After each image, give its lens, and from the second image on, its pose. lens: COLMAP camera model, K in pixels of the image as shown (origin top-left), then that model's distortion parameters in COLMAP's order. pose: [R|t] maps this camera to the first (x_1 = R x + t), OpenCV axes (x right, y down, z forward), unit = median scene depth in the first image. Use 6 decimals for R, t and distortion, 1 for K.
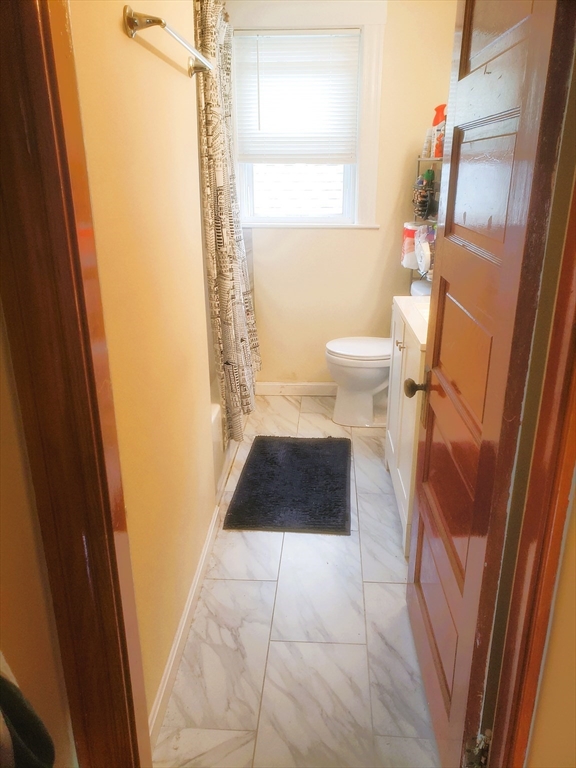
lens RADIAL K [[596.6, 0, 288.0], [0, 596.6, 384.0], [0, 0, 1]] dist [0.026201, -0.006823]
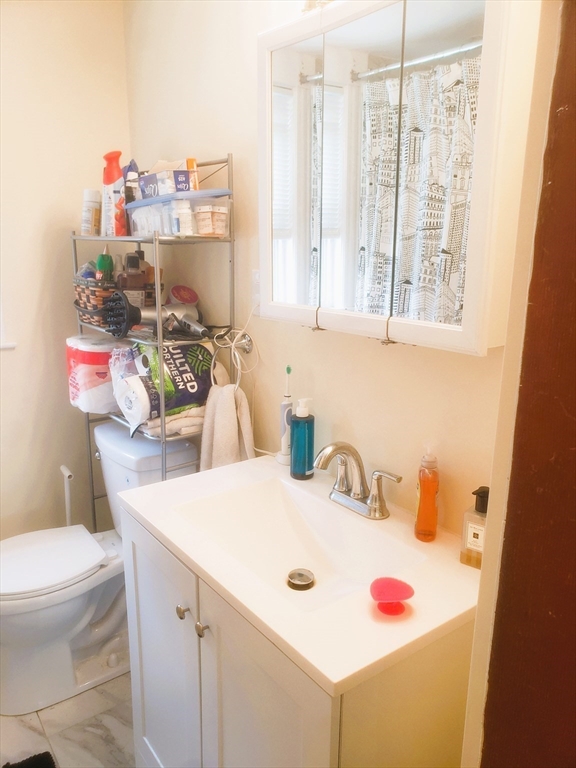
lens RADIAL K [[596.6, 0, 288.0], [0, 596.6, 384.0], [0, 0, 1]] dist [0.026201, -0.006823]
pose [[0.769456, -0.146970, 0.621560, -0.016097], [0.212571, 0.976614, -0.032227, -0.167799], [-0.602288, 0.156923, 0.782703, 0.427552]]
